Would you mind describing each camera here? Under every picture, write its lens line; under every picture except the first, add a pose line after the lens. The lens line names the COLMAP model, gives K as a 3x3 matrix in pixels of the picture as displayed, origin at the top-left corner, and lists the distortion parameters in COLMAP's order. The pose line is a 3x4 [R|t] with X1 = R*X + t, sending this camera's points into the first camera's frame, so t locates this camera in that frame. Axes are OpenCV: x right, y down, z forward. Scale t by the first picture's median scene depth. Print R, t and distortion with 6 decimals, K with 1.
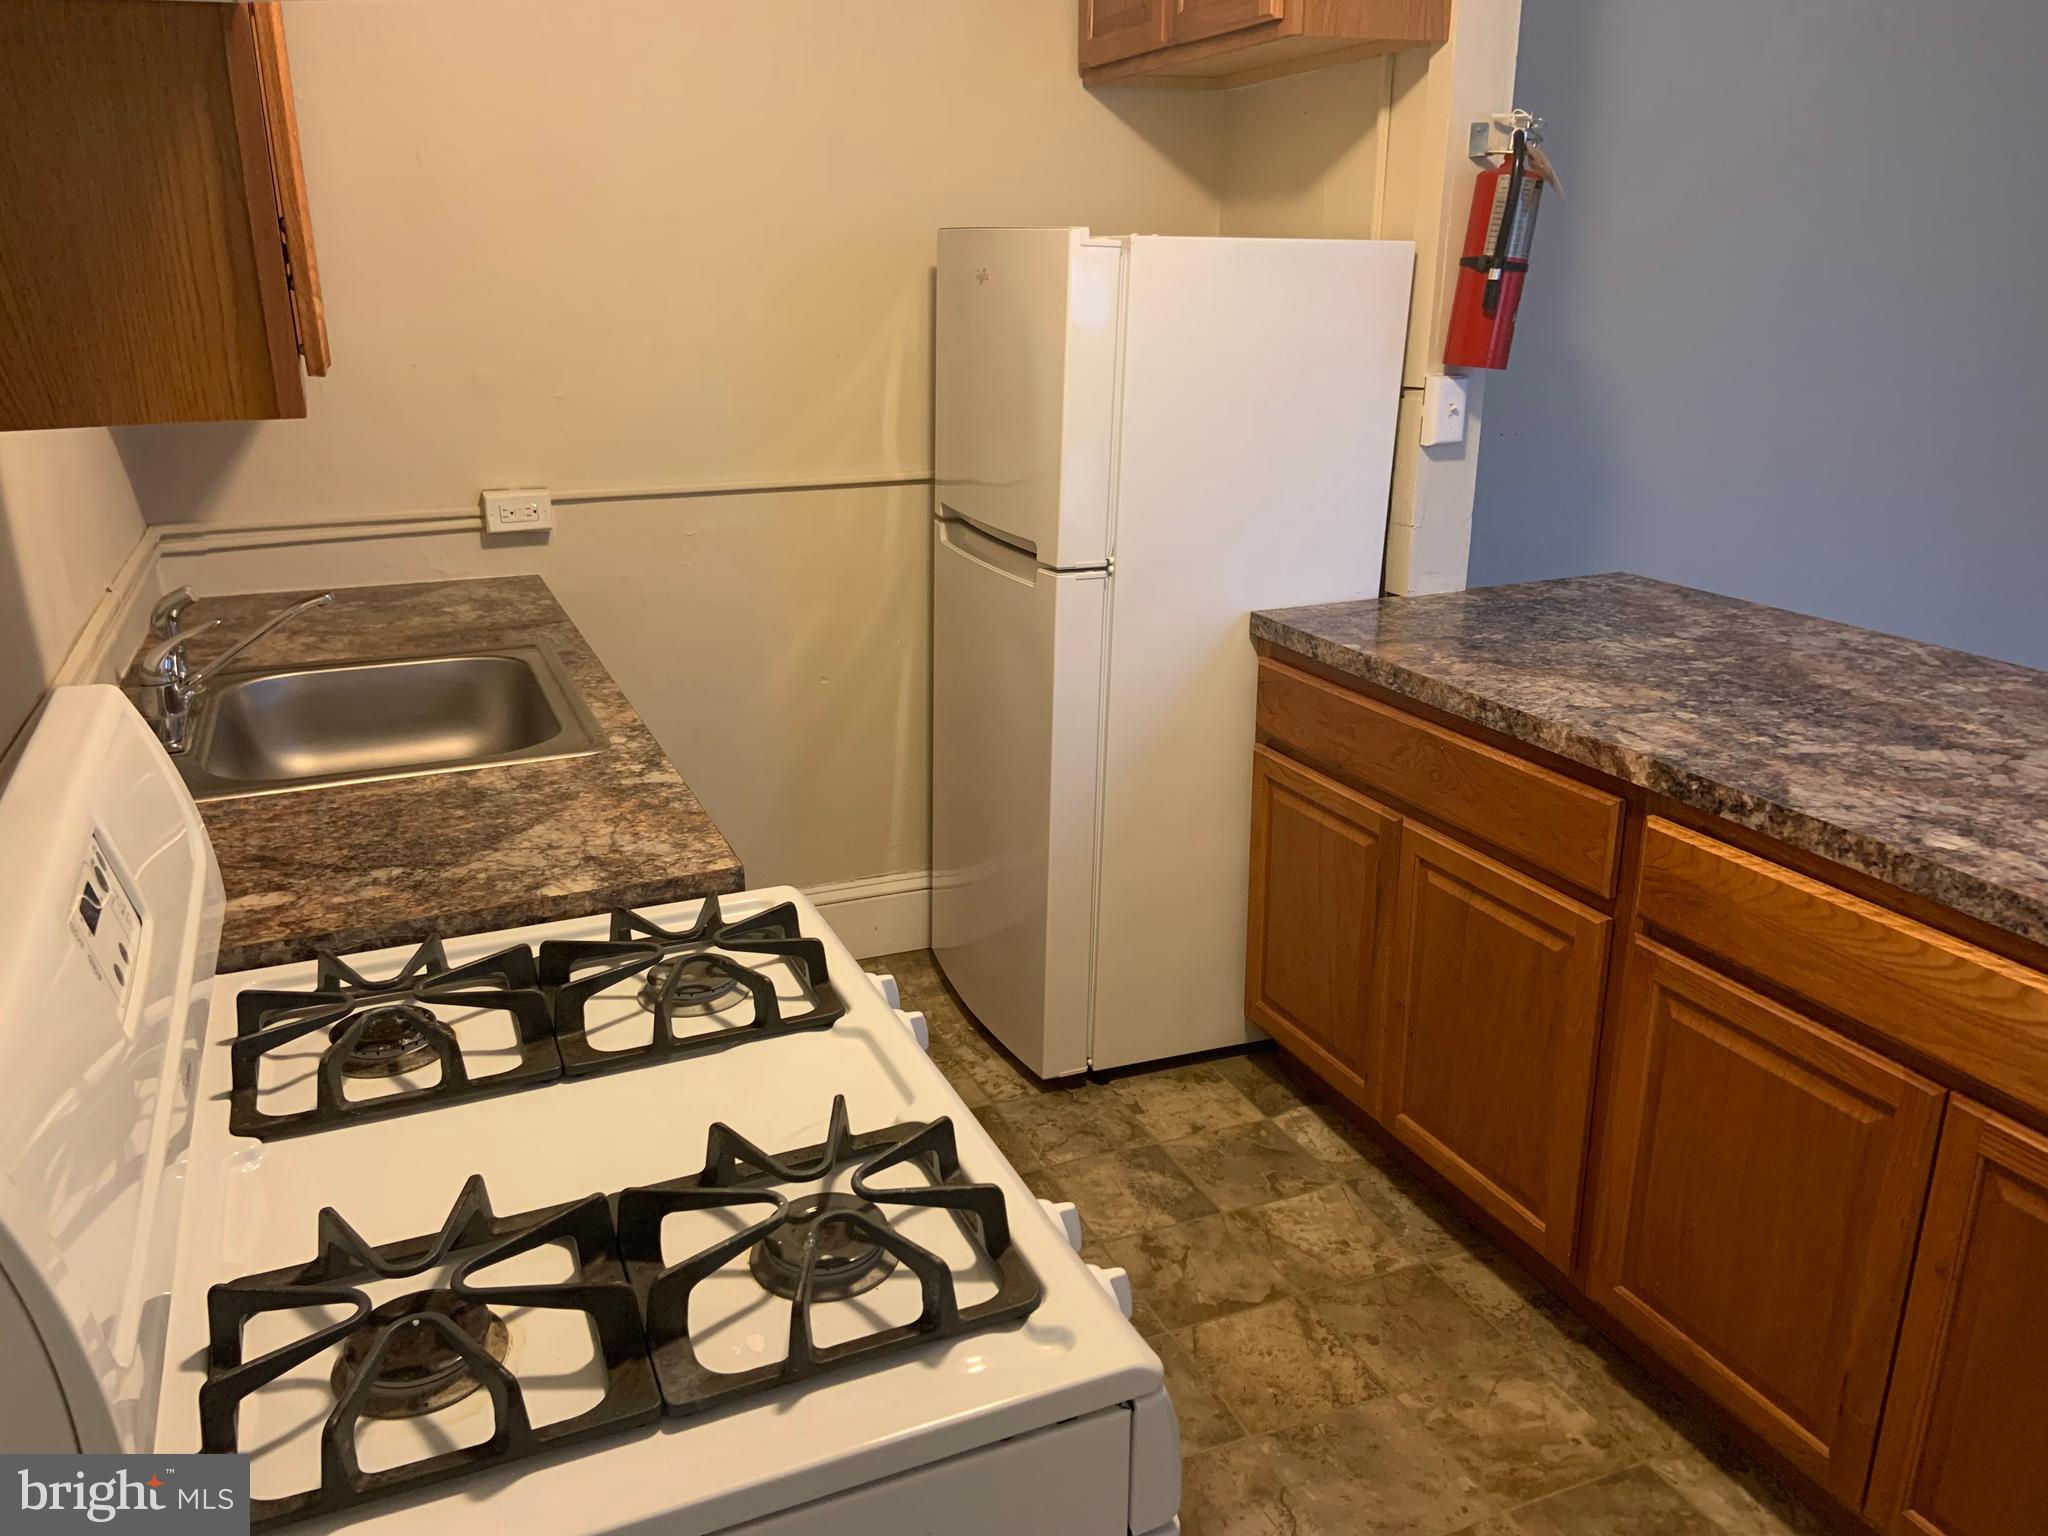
lens RADIAL K [[1538.7, 0, 1007.5], [0, 1538.7, 759.6], [0, 0, 1]] dist [0.108025, -0.132006]
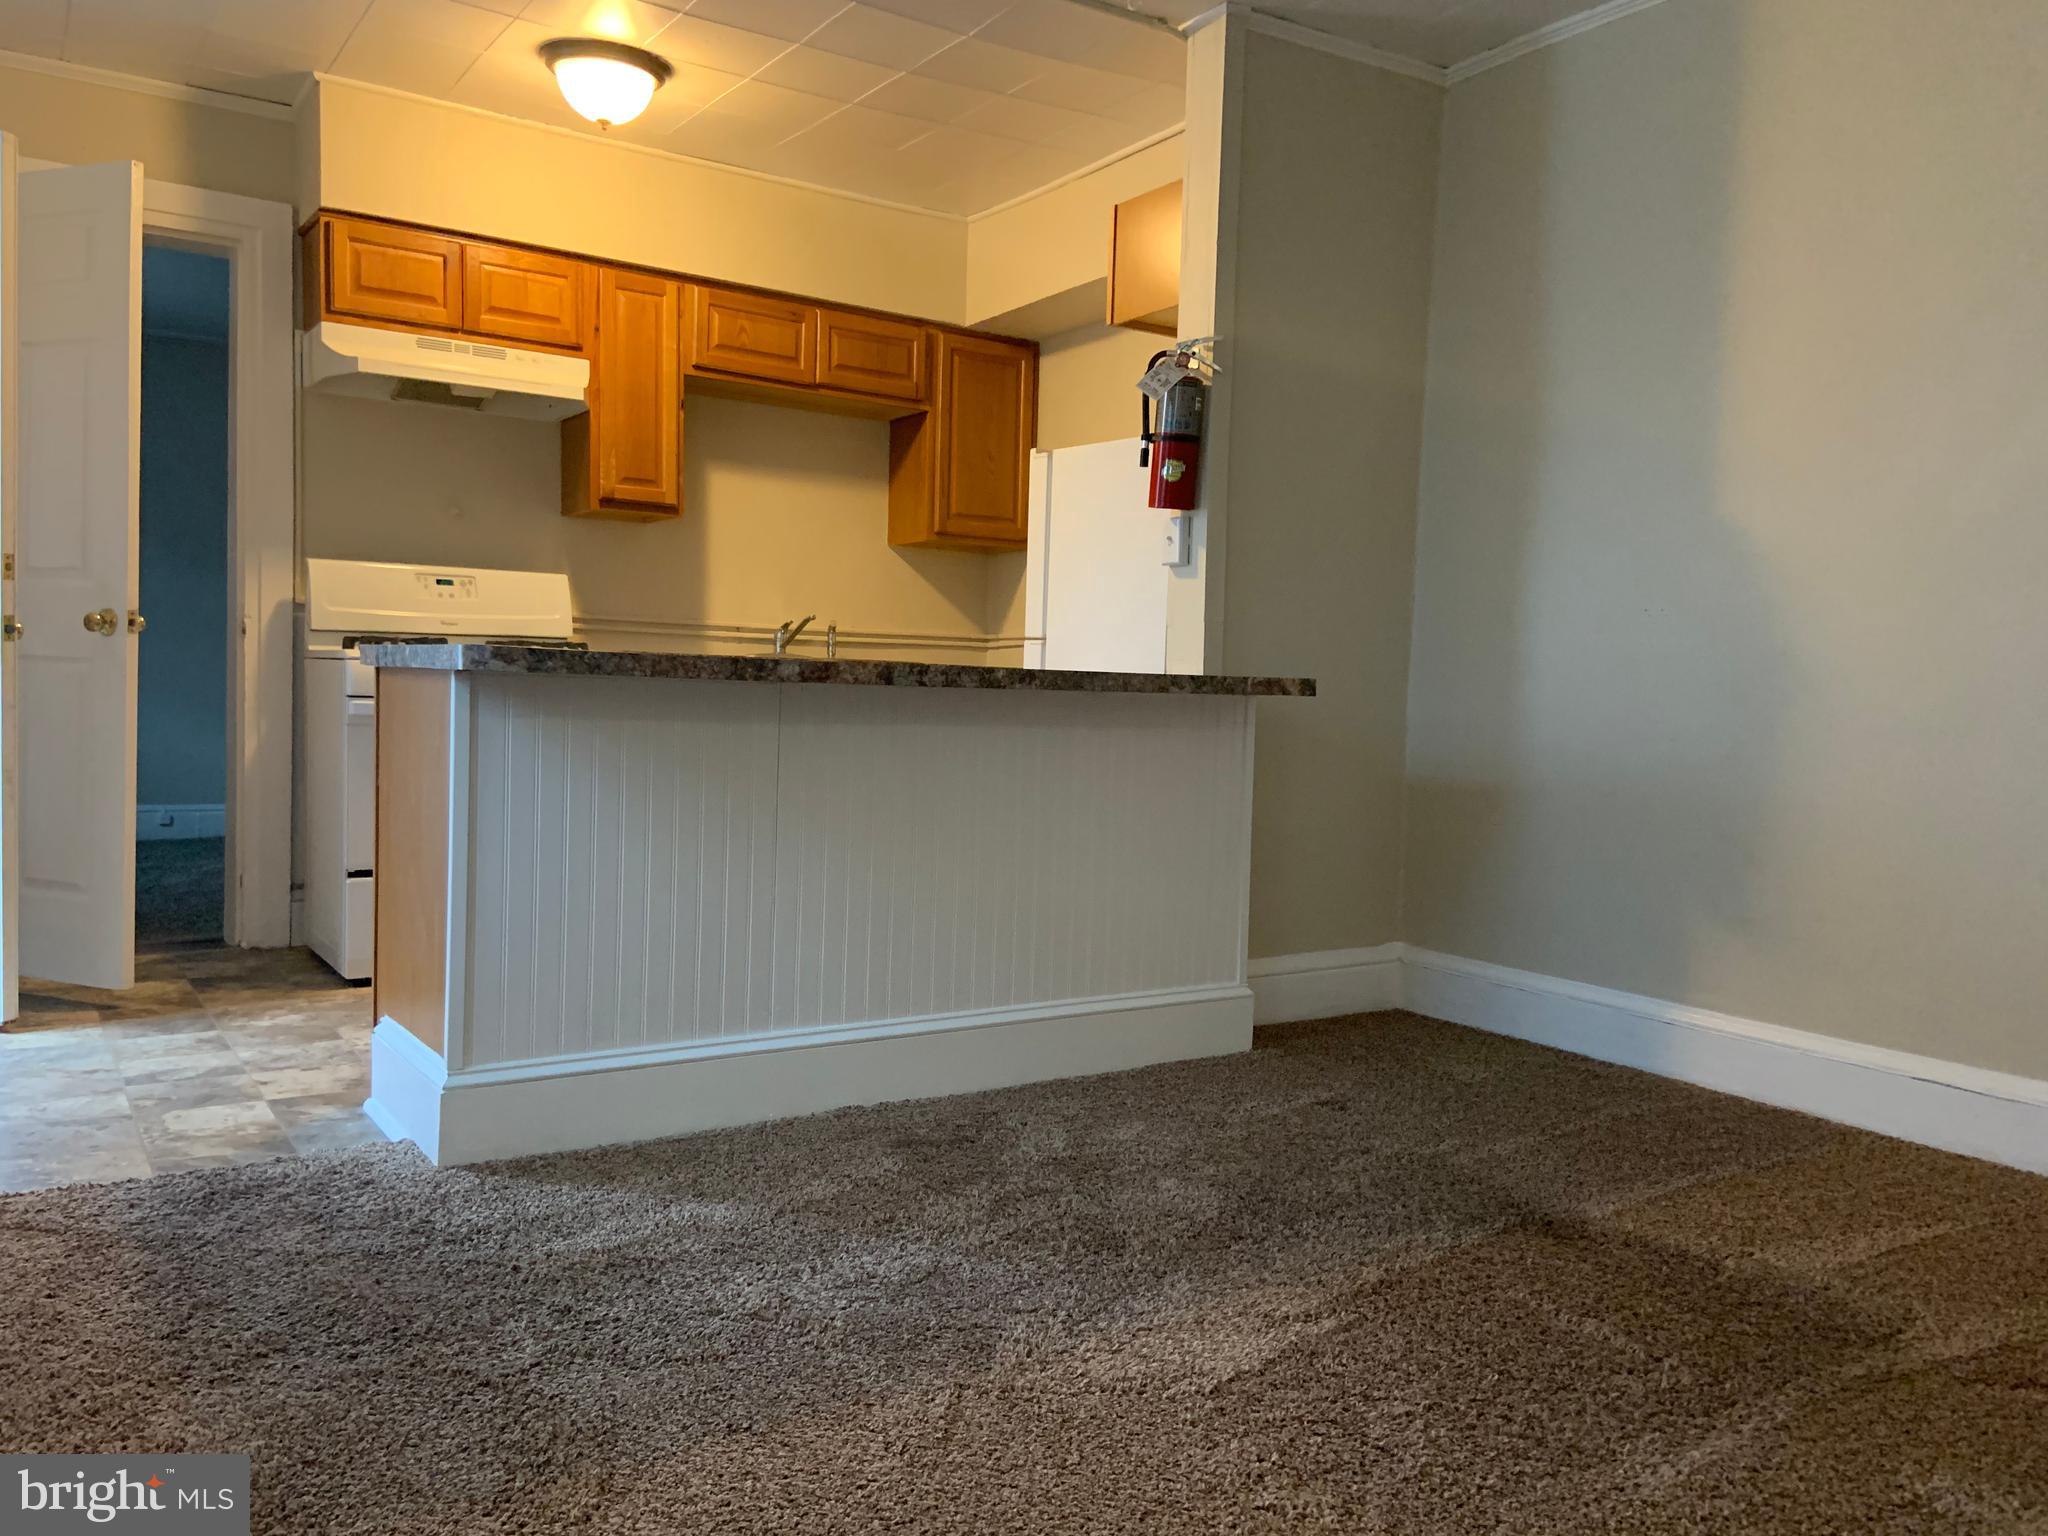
lens RADIAL K [[1538.7, 0, 1041.0], [0, 1538.7, 750.7], [0, 0, 1]] dist [0.108025, -0.132006]
pose [[0.192823, 0.054978, -0.979692, 1.787055], [-0.332038, 0.943184, -0.012422, 0.012333], [0.923347, 0.327690, 0.200122, 0.737759]]
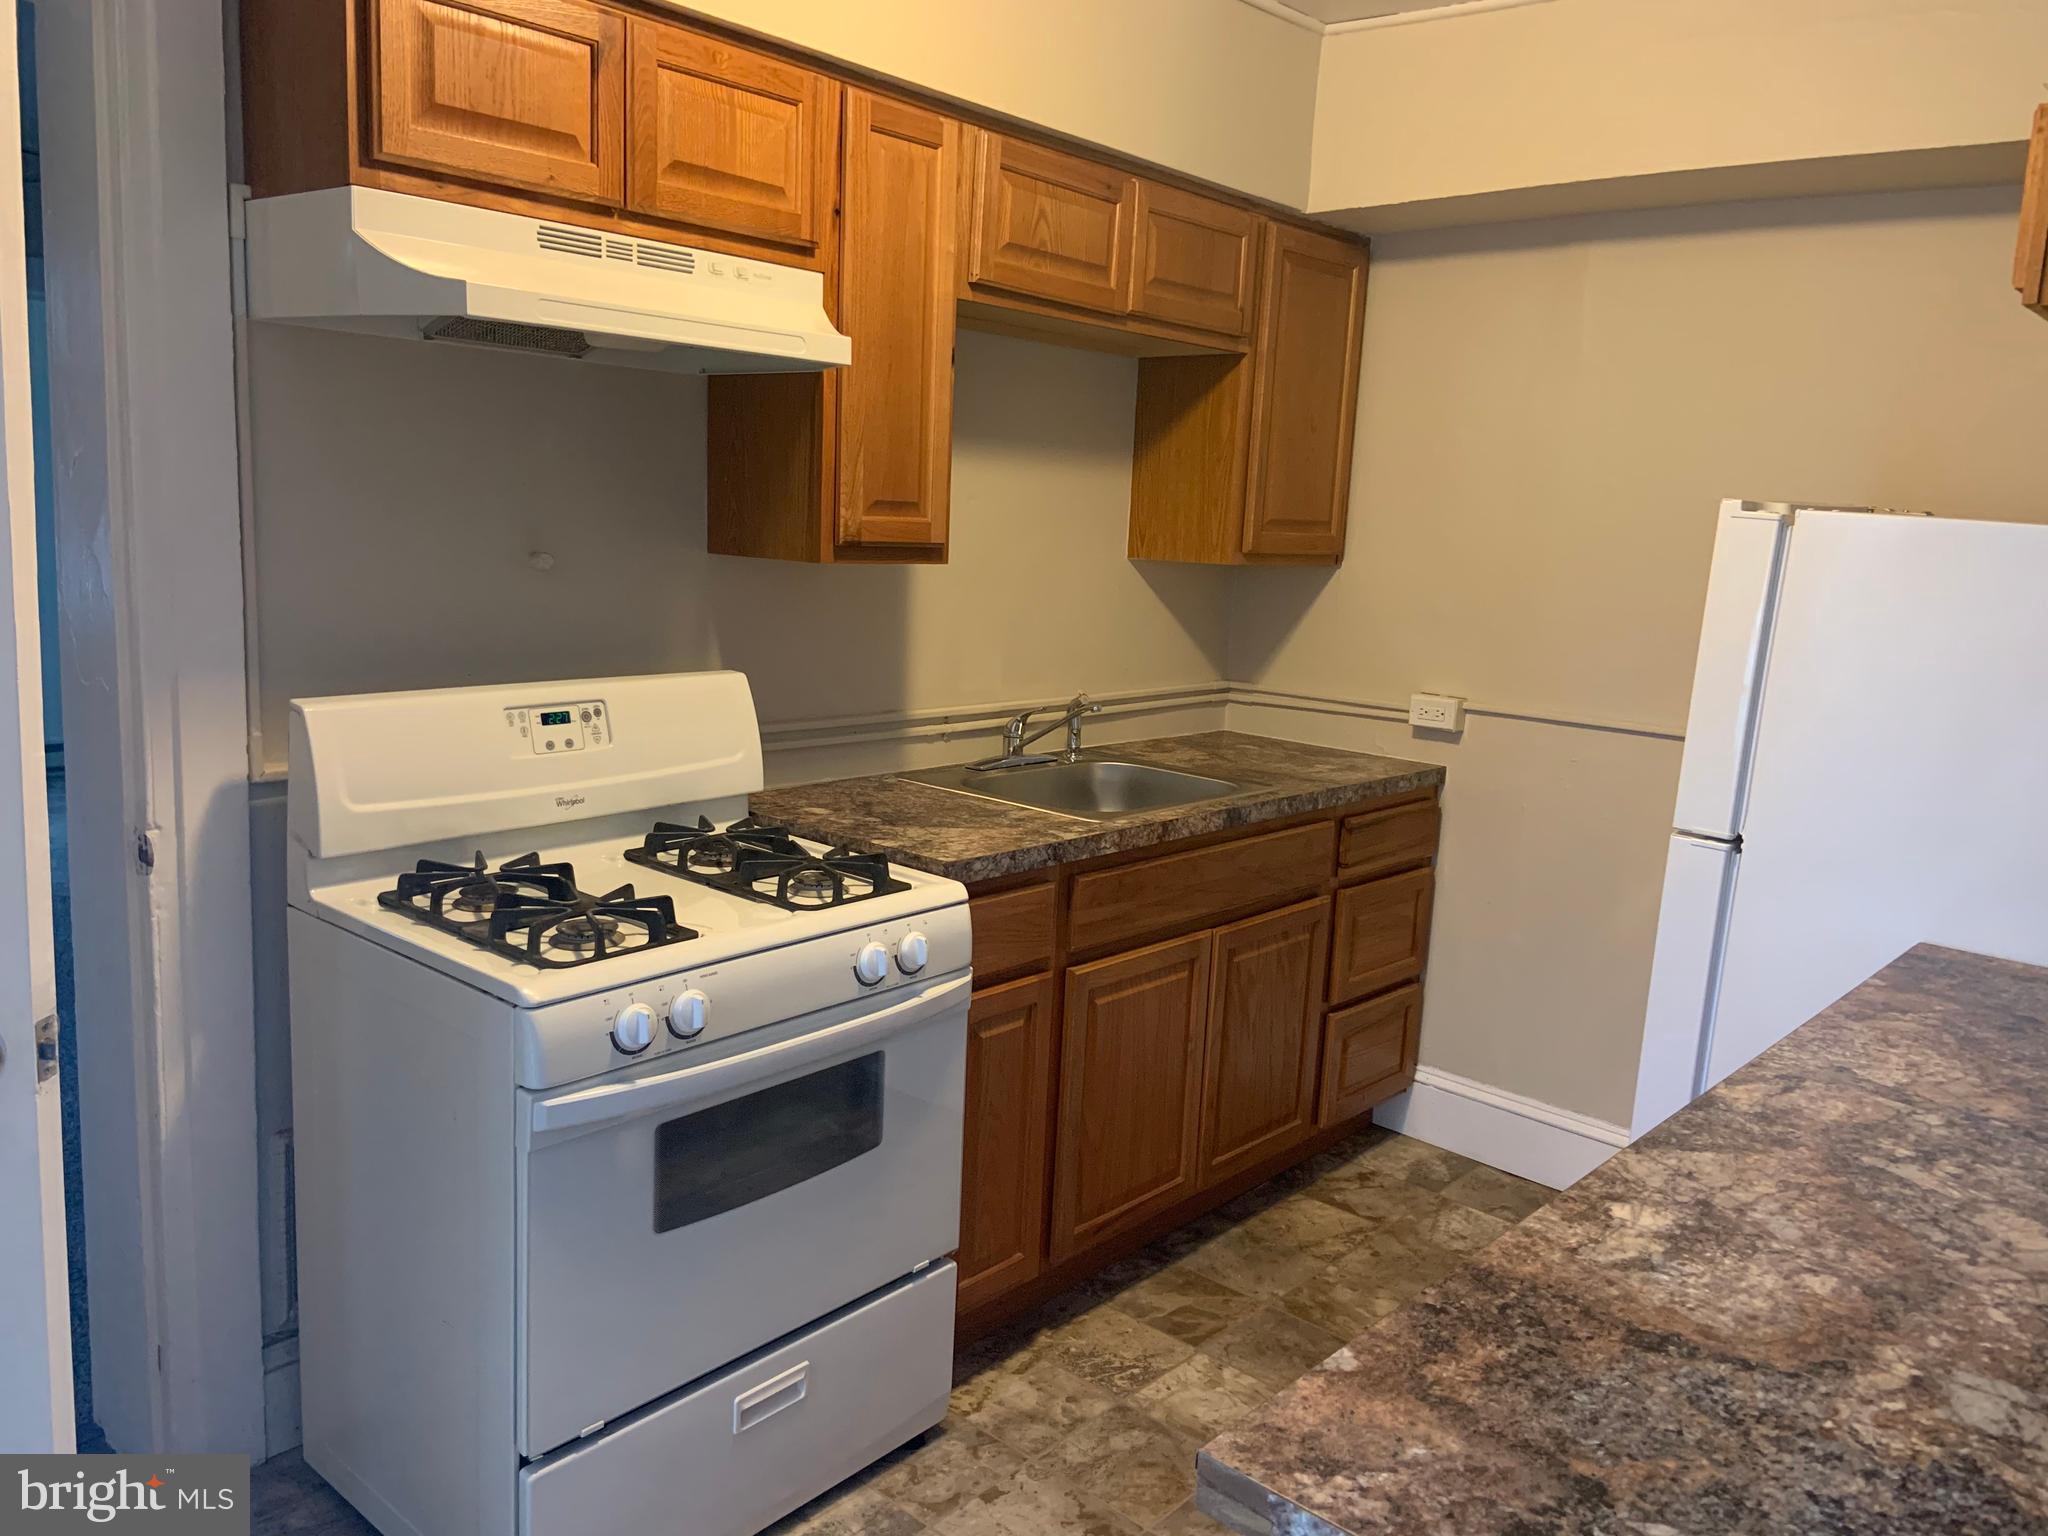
lens RADIAL K [[1538.7, 0, 1026.5], [0, 1538.7, 763.2], [0, 0, 1]] dist [0.108025, -0.132006]
pose [[0.439758, 0.180010, -0.879892, 0.745672], [-0.326271, 0.944793, 0.030222, -0.060611], [0.836756, 0.273793, 0.474212, 0.177149]]
